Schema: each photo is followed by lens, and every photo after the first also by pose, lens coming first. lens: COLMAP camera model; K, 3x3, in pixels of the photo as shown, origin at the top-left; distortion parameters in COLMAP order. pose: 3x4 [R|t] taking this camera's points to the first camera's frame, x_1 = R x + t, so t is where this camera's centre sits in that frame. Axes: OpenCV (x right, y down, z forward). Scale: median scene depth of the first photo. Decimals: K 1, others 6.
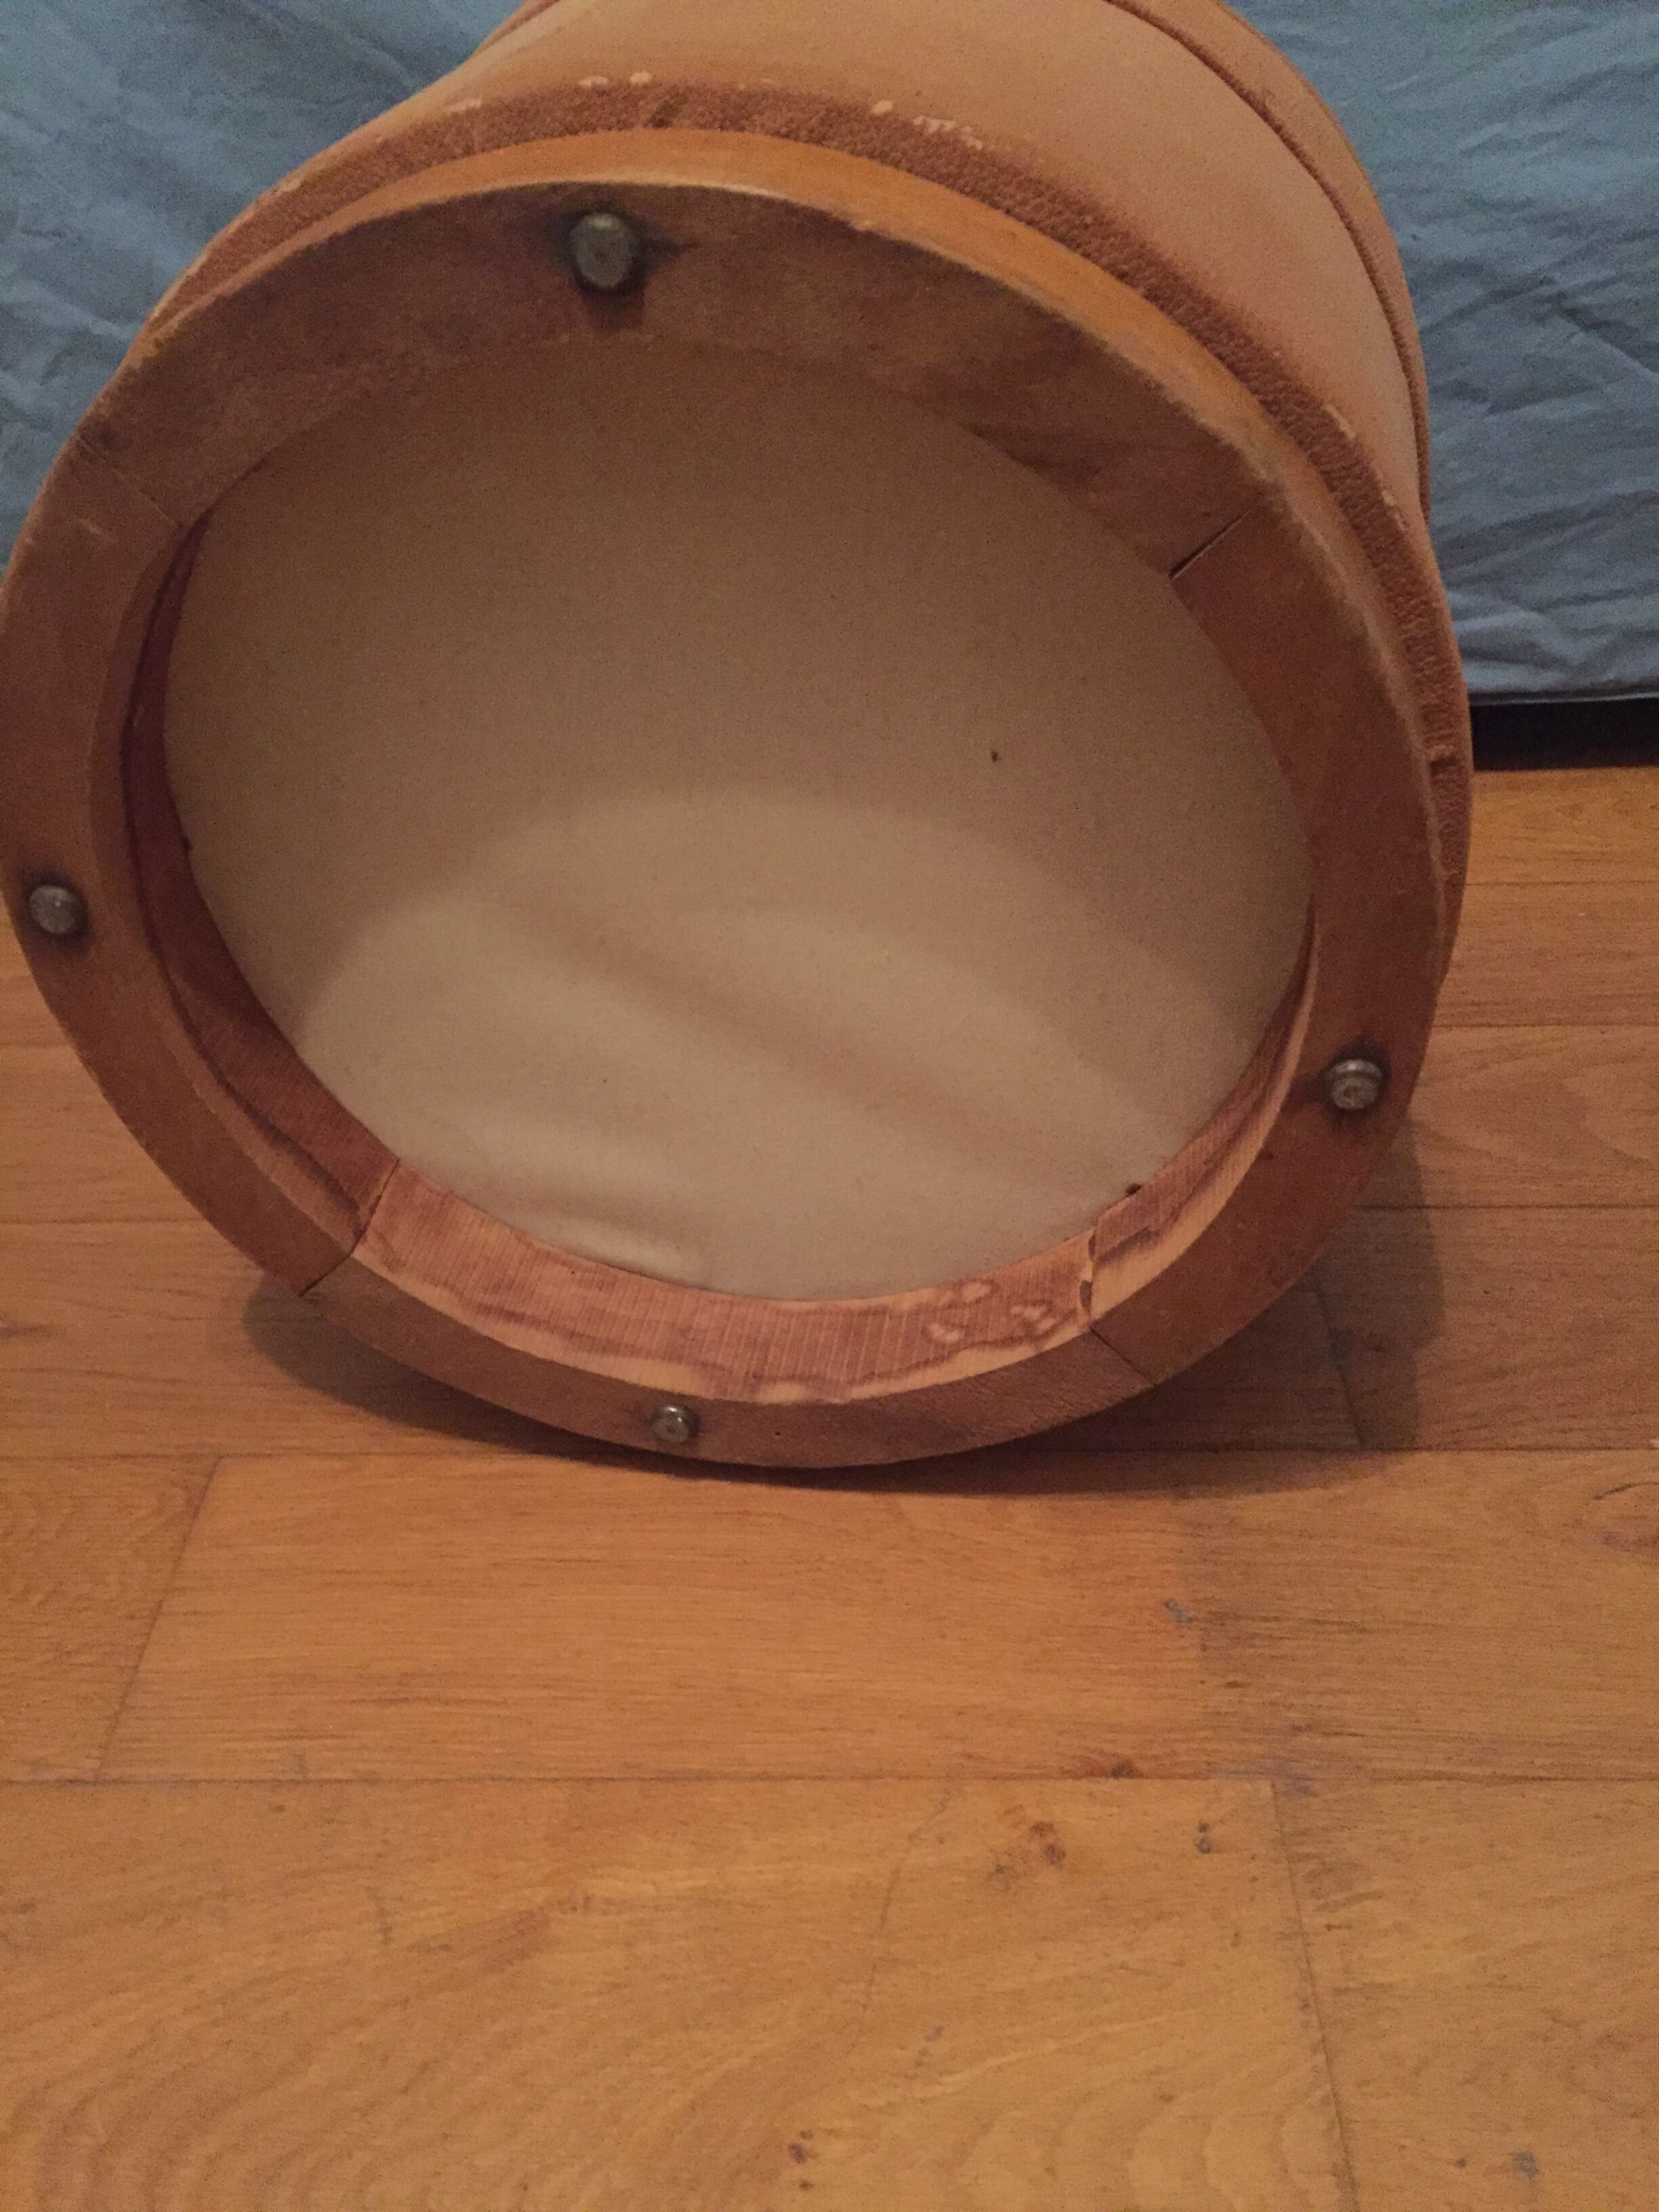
lens RADIAL K [[1861.4, 0, 830.9], [0, 1861.4, 1244.9], [0, 0, 1]] dist [-0.000774, -0.044884]
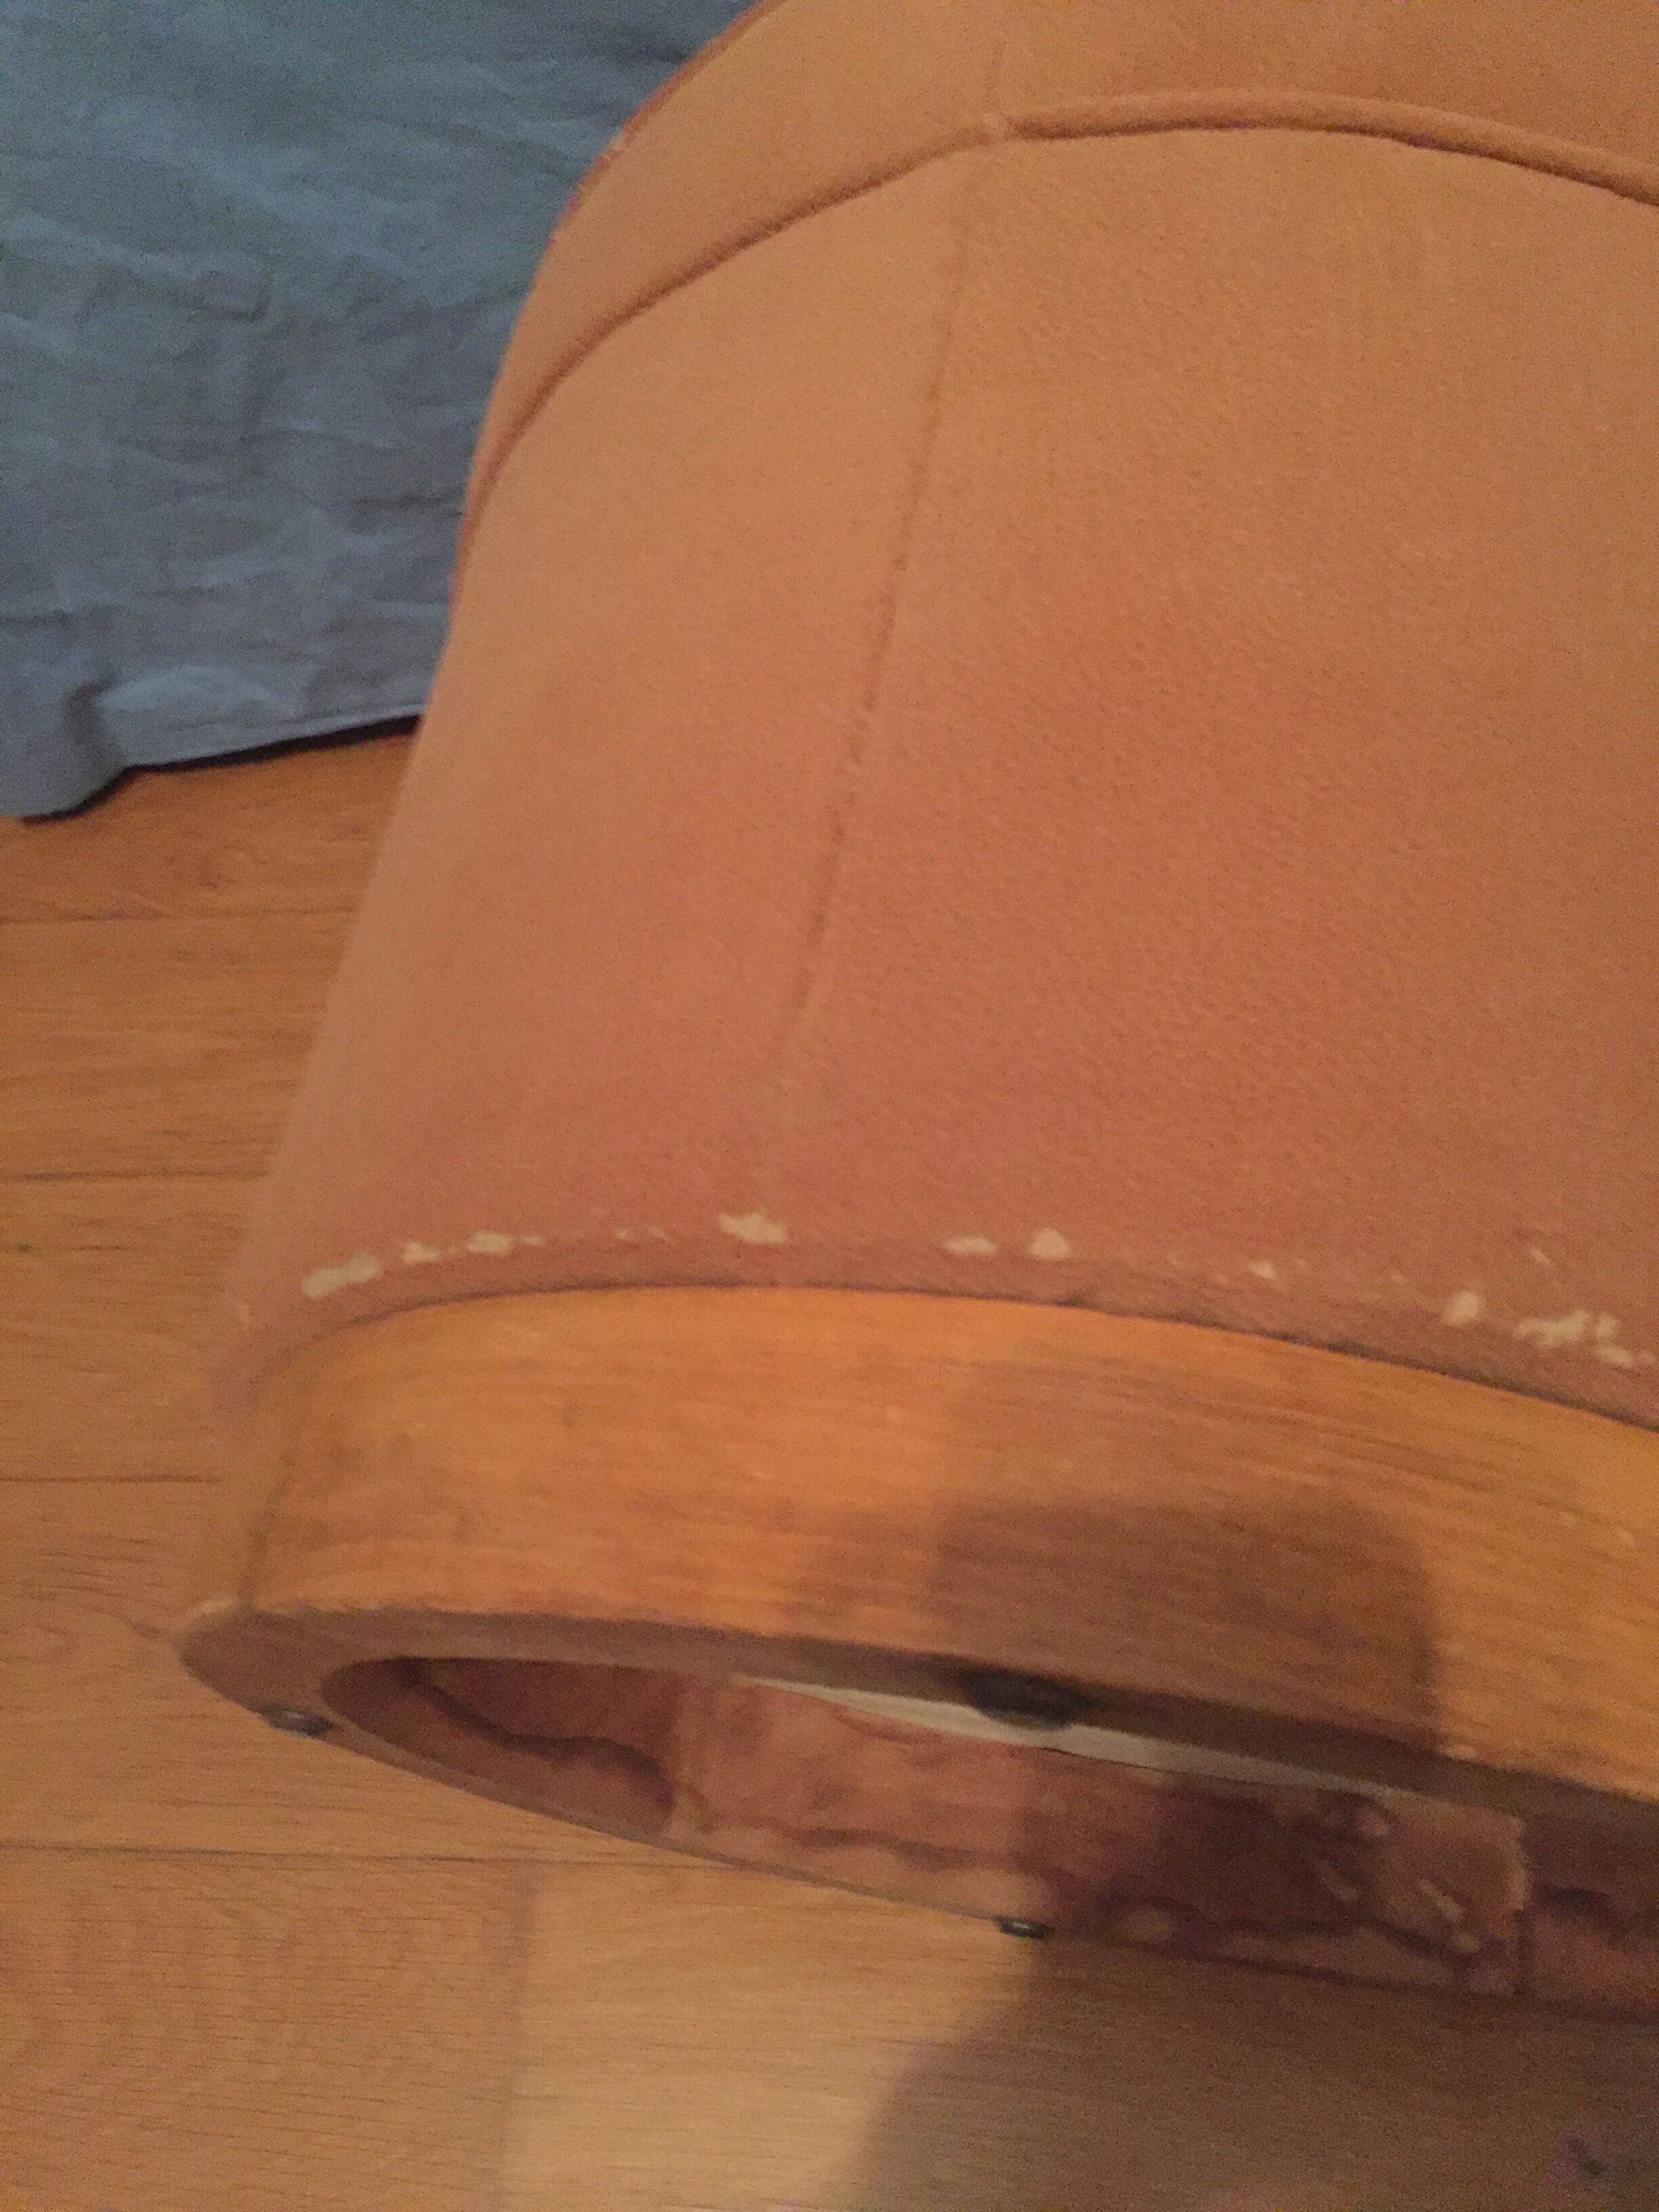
lens RADIAL K [[1861.4, 0, 830.9], [0, 1861.4, 1244.9], [0, 0, 1]] dist [-0.000774, -0.044884]
pose [[0.993348, -0.024024, -0.112615, -0.068480], [0.065220, 0.923378, 0.378311, -0.565738], [0.094897, -0.383139, 0.918803, 0.288397]]
